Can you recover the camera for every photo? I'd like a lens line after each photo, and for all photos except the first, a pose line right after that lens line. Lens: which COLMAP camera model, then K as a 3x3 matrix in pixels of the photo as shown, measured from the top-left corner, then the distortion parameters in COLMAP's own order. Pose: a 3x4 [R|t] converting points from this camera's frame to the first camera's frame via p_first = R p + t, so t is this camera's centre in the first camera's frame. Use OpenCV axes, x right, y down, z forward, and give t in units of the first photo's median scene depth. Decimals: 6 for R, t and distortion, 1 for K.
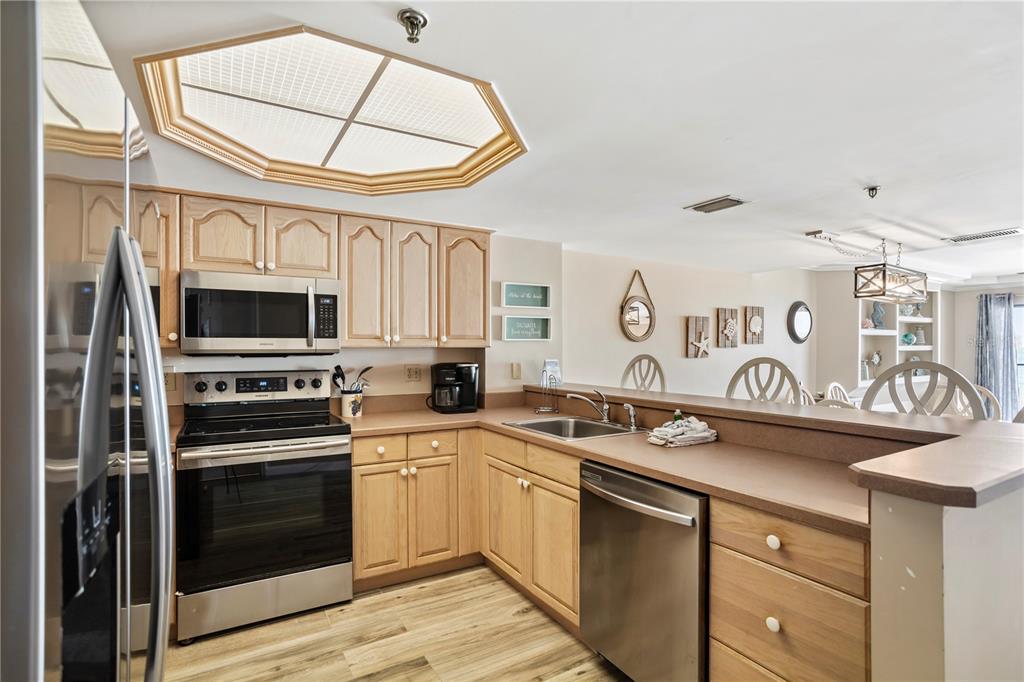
lens RADIAL K [[498.8, 0, 511.3], [0, 498.8, 356.5], [0, 0, 1]] dist [-0.042417, 0.023102]
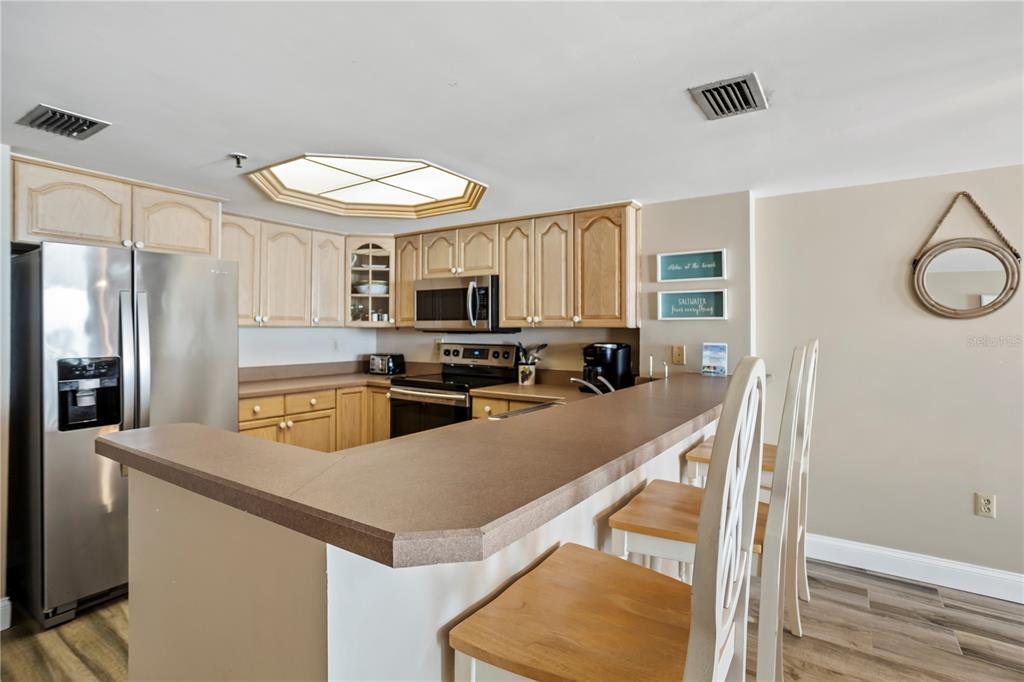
lens RADIAL K [[498.8, 0, 506.8], [0, 498.8, 333.6], [0, 0, 1]] dist [-0.042417, 0.023102]
pose [[0.438088, 0.010105, -0.898875, 0.722571], [-0.022682, 0.999743, 0.000185, -0.001906], [0.898646, 0.020307, 0.438204, 0.404169]]
